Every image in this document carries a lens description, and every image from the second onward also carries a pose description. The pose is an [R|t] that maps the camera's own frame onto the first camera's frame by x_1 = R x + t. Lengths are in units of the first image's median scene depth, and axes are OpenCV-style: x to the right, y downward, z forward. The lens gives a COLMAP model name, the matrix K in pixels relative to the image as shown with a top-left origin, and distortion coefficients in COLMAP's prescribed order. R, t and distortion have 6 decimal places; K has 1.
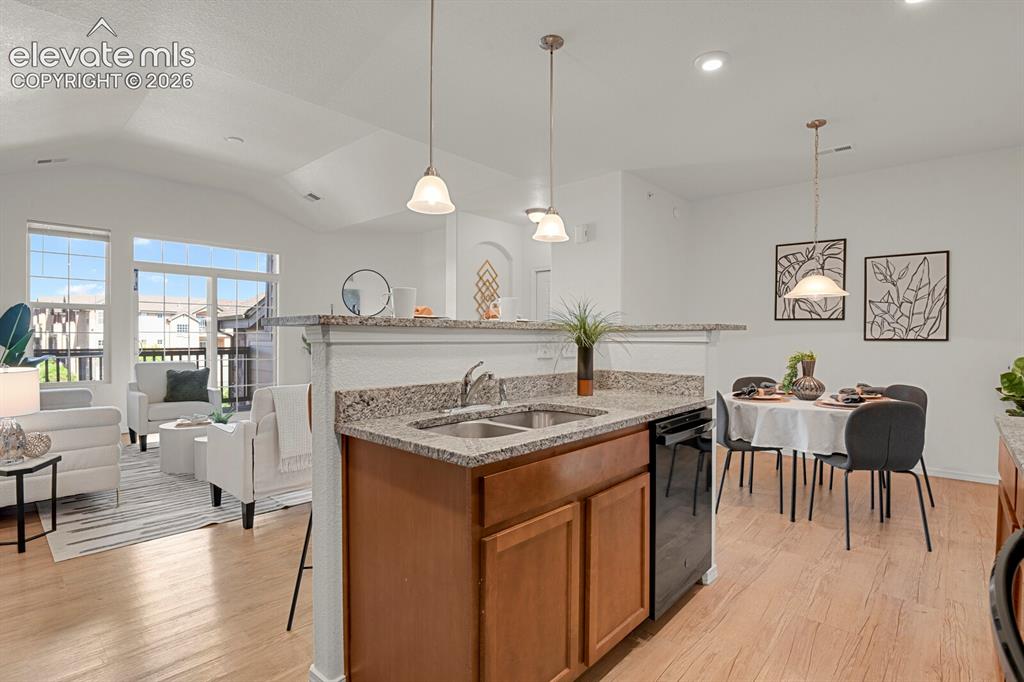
lens RADIAL K [[498.3, 0, 517.5], [0, 498.3, 341.7], [0, 0, 1]] dist [-0.026957, -0.001905]
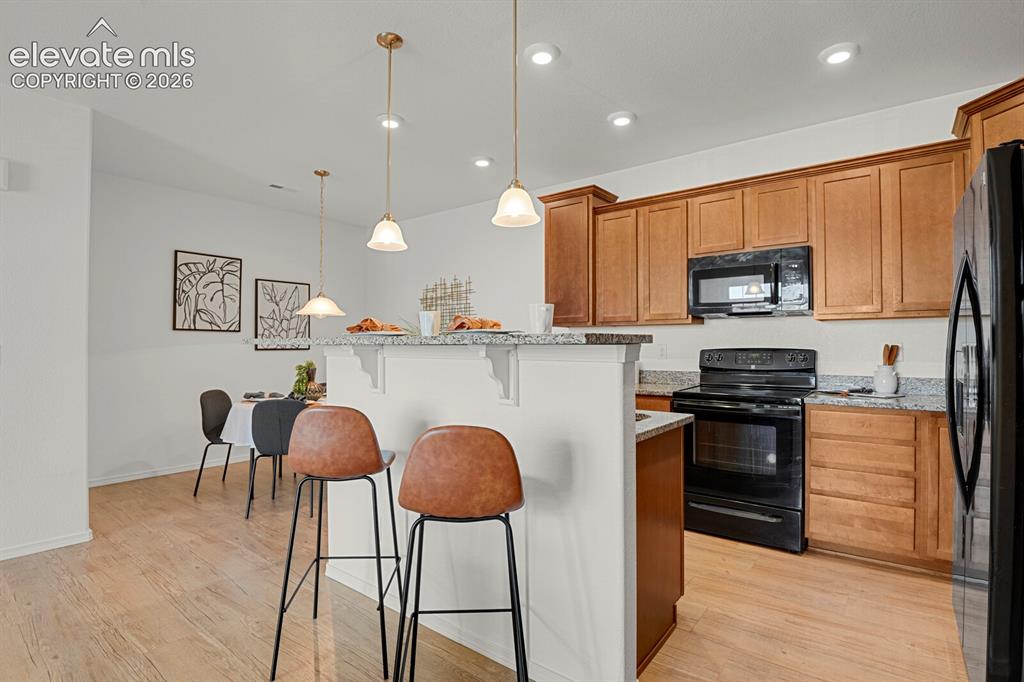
lens RADIAL K [[498.3, 0, 517.5], [0, 498.3, 341.7], [0, 0, 1]] dist [-0.026957, -0.001905]
pose [[-0.073370, 0.002708, 0.997301, -0.472323], [0.012202, 0.999924, -0.001818, -0.012391], [-0.997230, 0.012036, -0.073398, 0.443160]]
